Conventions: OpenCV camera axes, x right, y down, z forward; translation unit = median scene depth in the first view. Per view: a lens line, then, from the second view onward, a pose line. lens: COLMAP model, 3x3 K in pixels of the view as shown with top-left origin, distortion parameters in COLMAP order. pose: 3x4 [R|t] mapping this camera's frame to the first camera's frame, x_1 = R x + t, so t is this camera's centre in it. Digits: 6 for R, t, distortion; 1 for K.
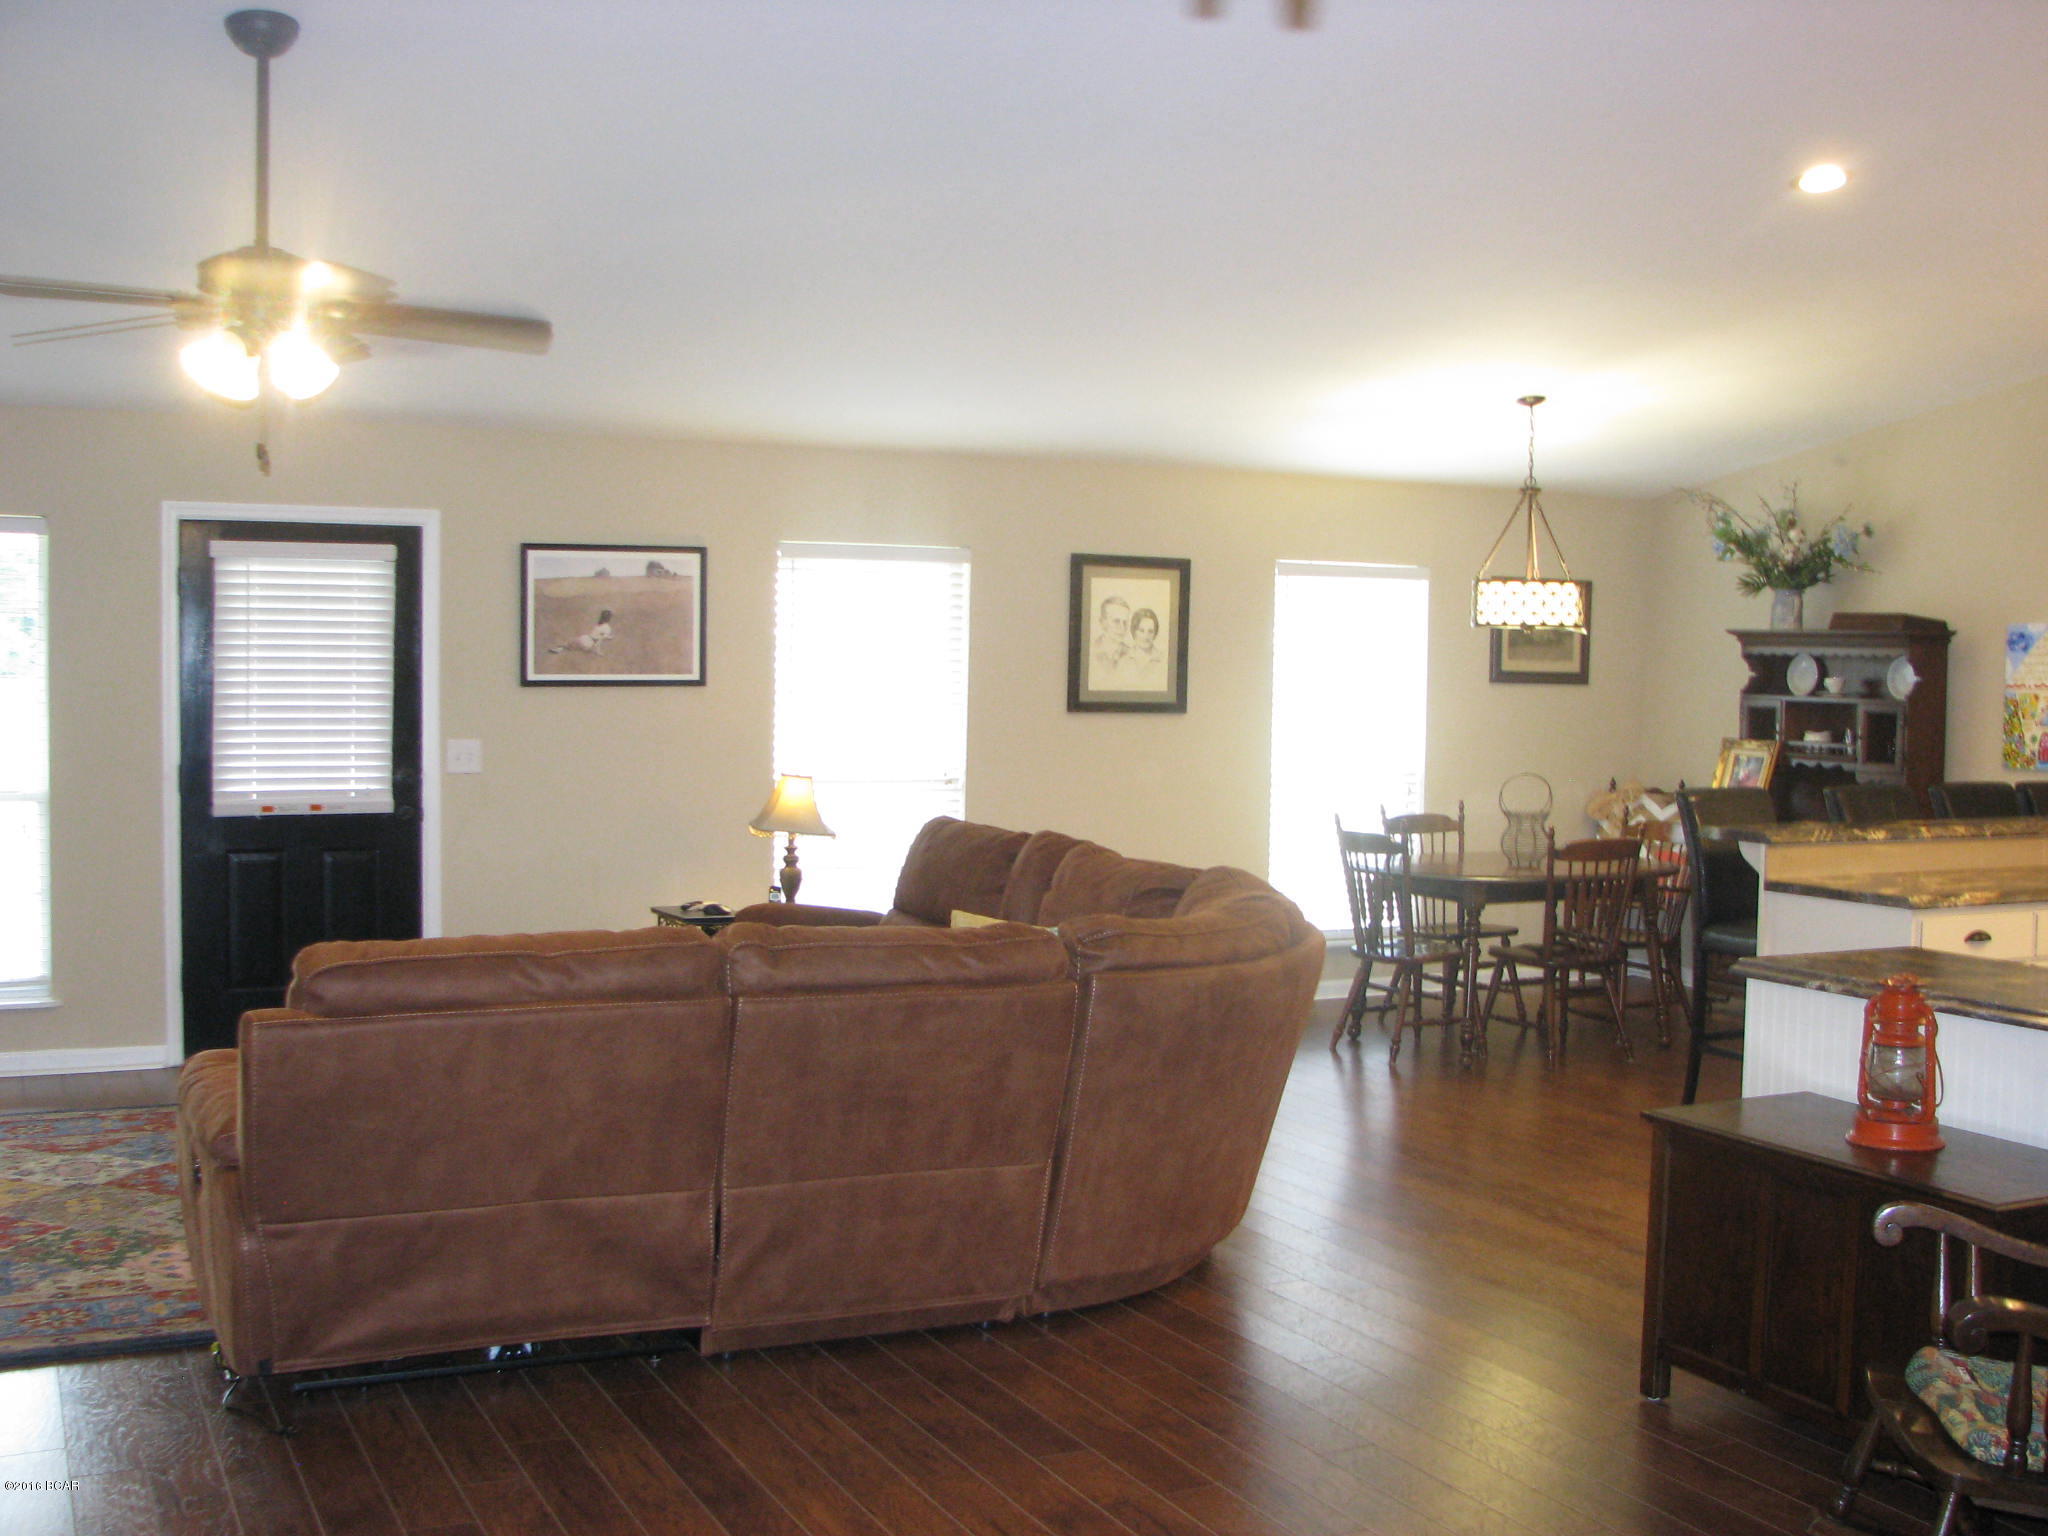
lens RADIAL K [[2215.9, 0, 1031.4], [0, 2215.9, 775.7], [0, 0, 1]] dist [-0.198195, 0.254862]
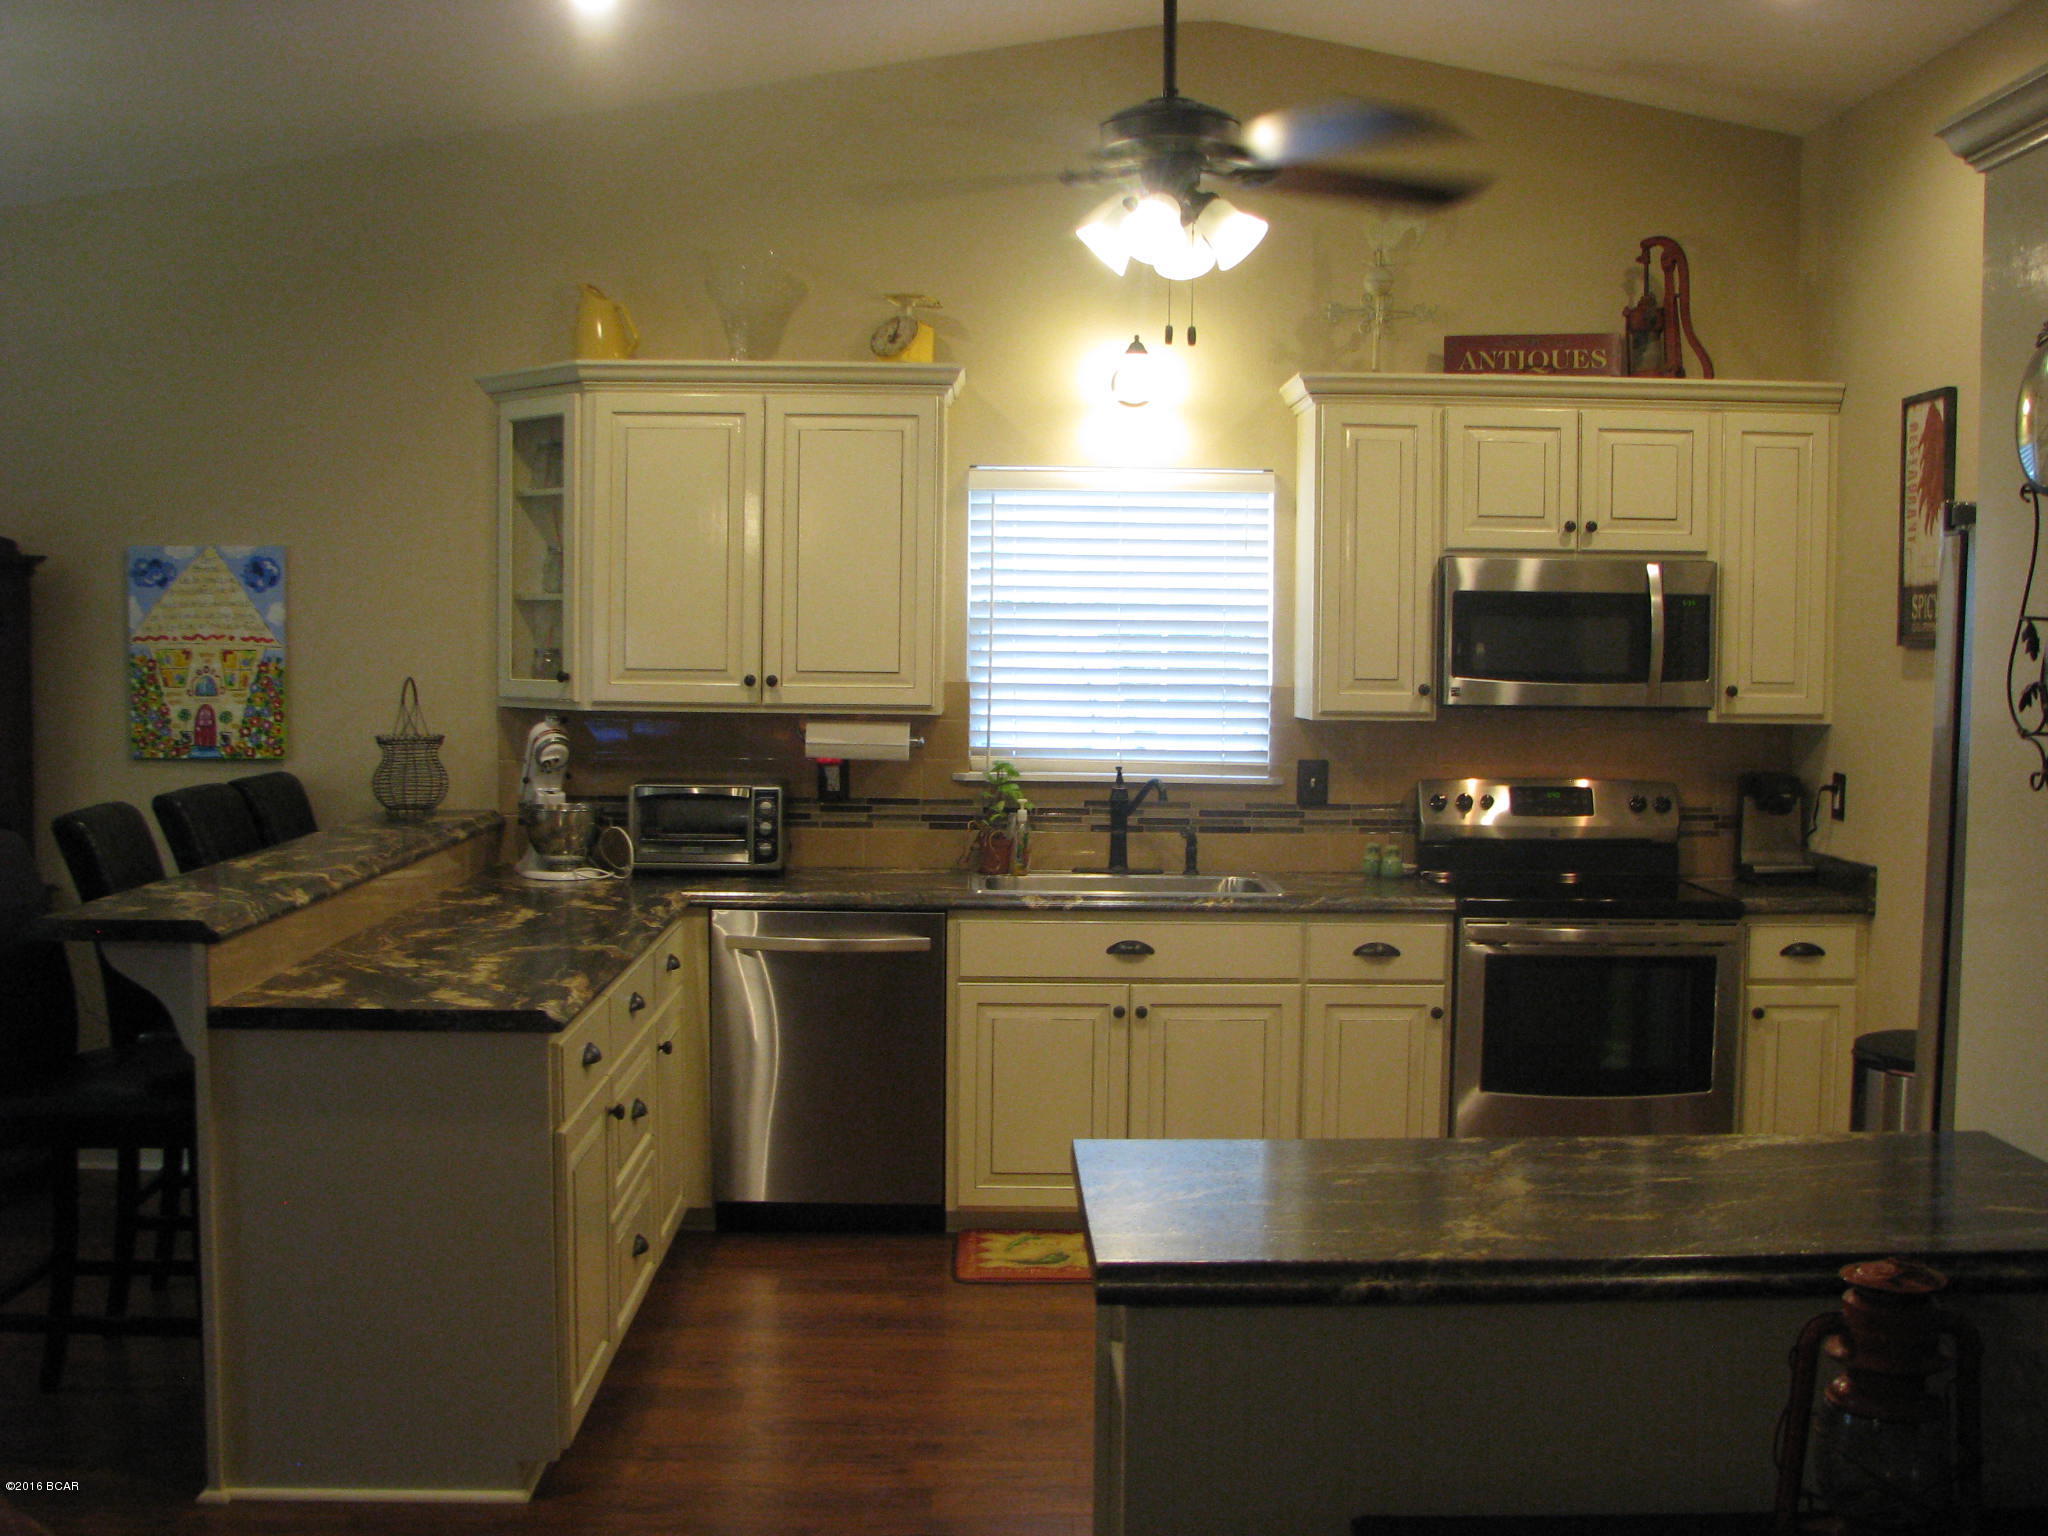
lens RADIAL K [[2215.9, 0, 1031.4], [0, 2215.9, 775.7], [0, 0, 1]] dist [-0.198195, 0.254862]
pose [[0.413320, -0.069026, 0.907966, -0.044529], [0.043937, 0.997473, 0.055829, -0.022305], [-0.909525, 0.016817, 0.415308, 0.430340]]
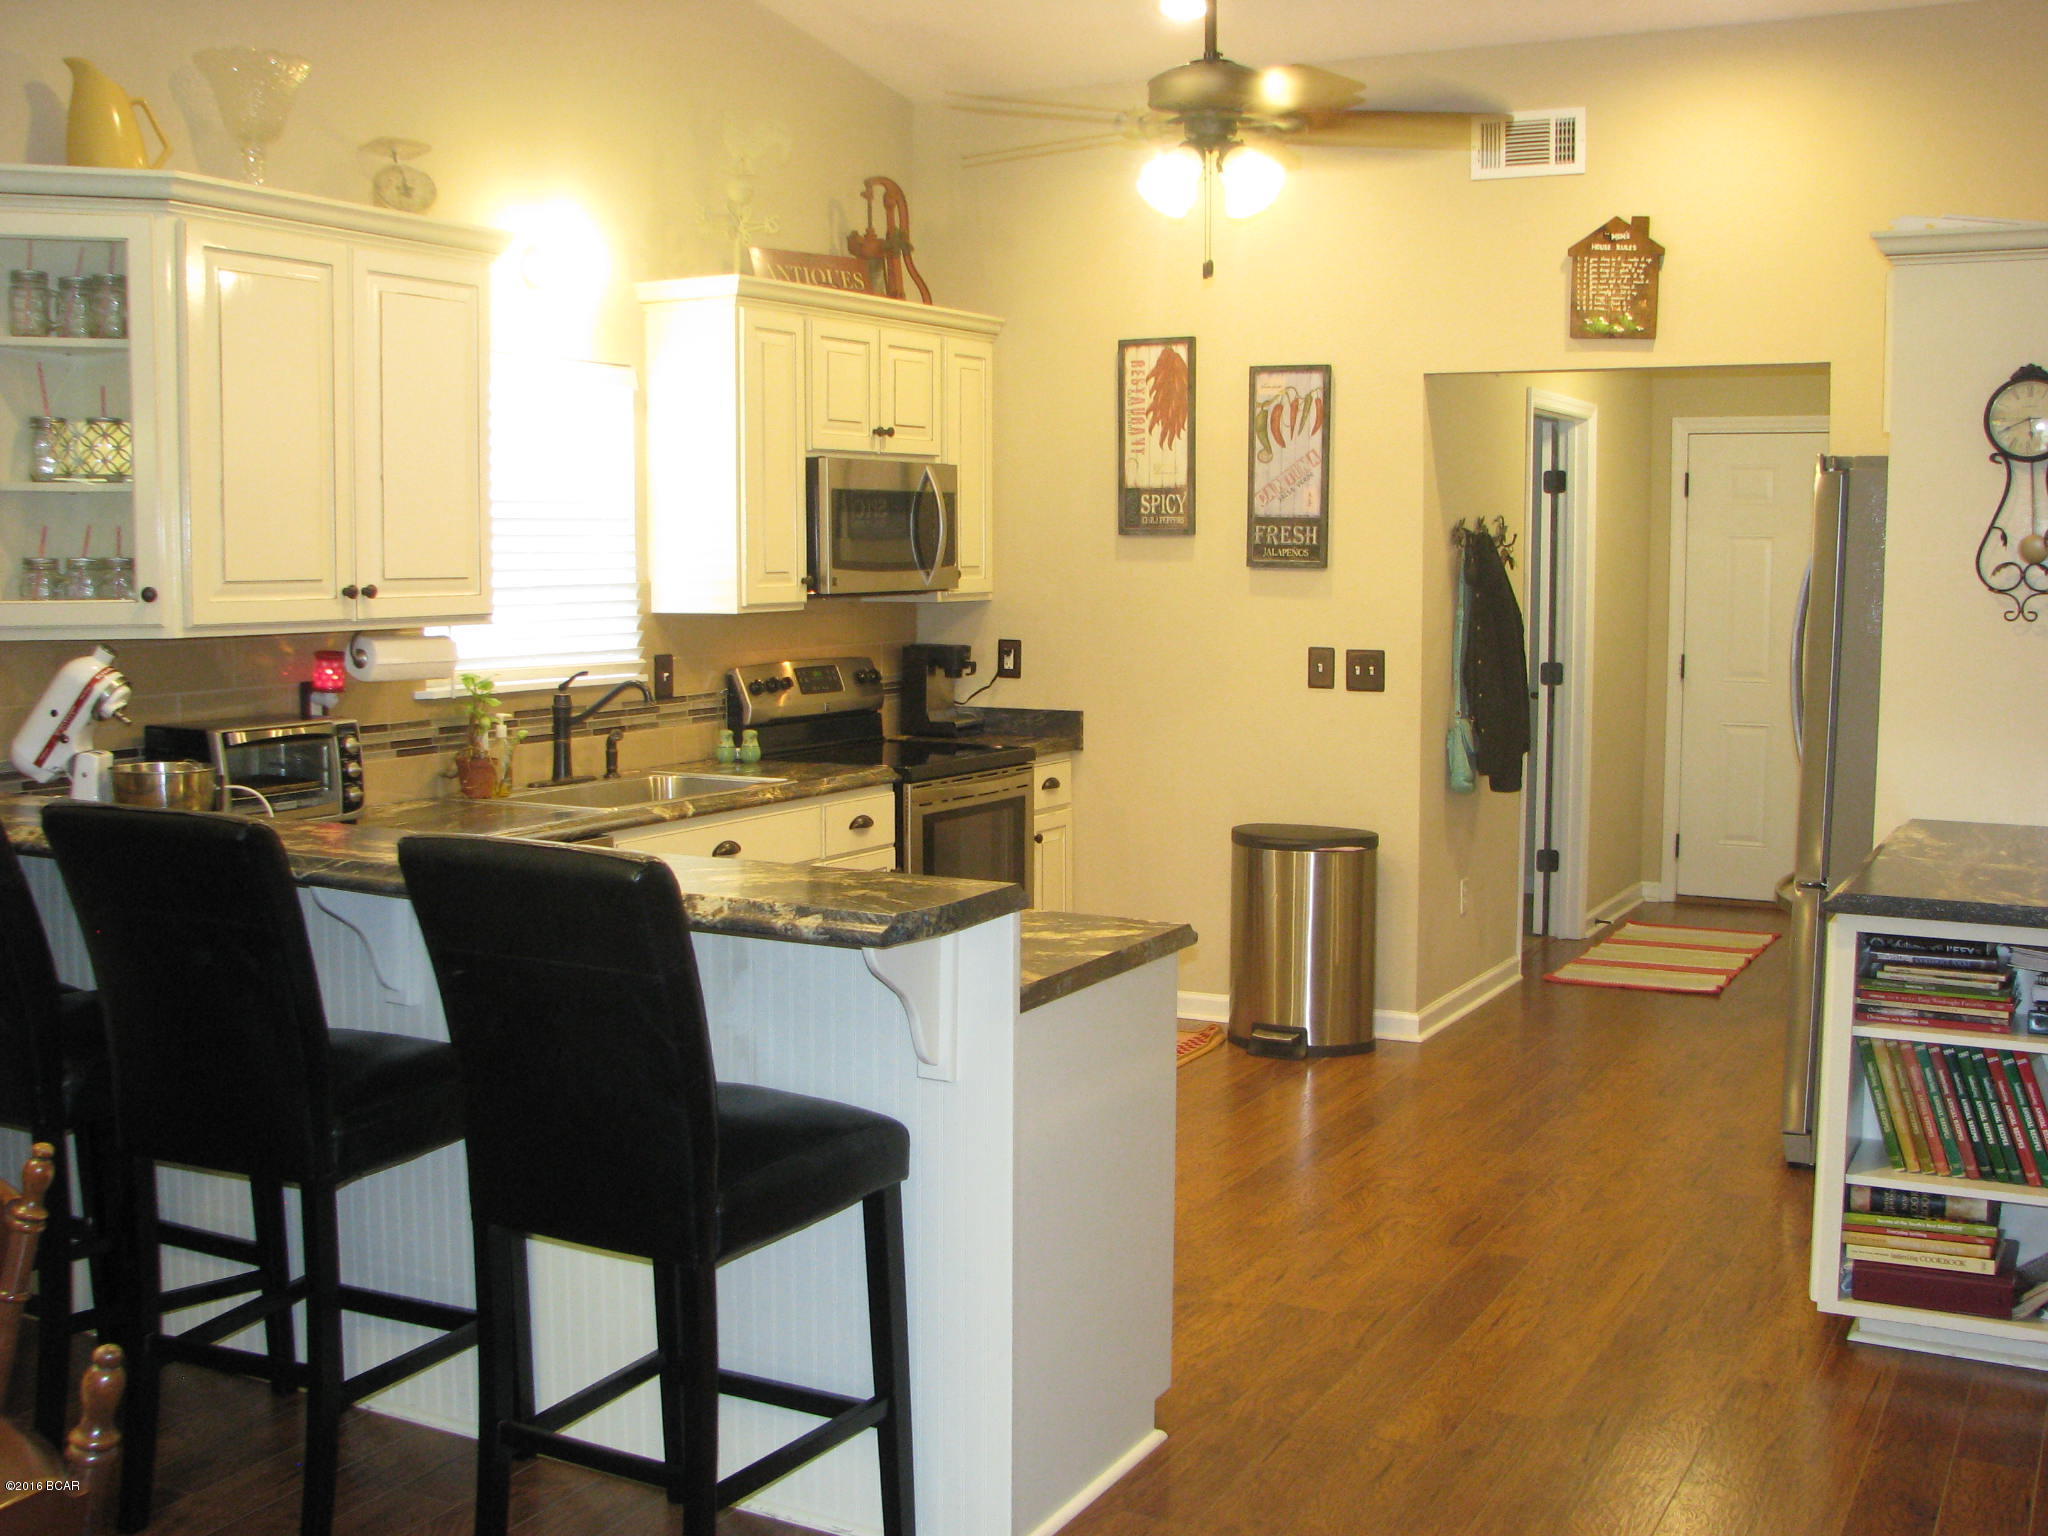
lens RADIAL K [[2204.3, 0, 1028.8], [0, 2204.3, 797.1], [0, 0, 1]] dist [-0.195183, 0.241951]
pose [[-0.586464, -0.110078, 0.802460, -0.014034], [0.030220, 0.987059, 0.157486, -0.044477], [-0.809411, 0.116610, -0.575548, 0.912955]]
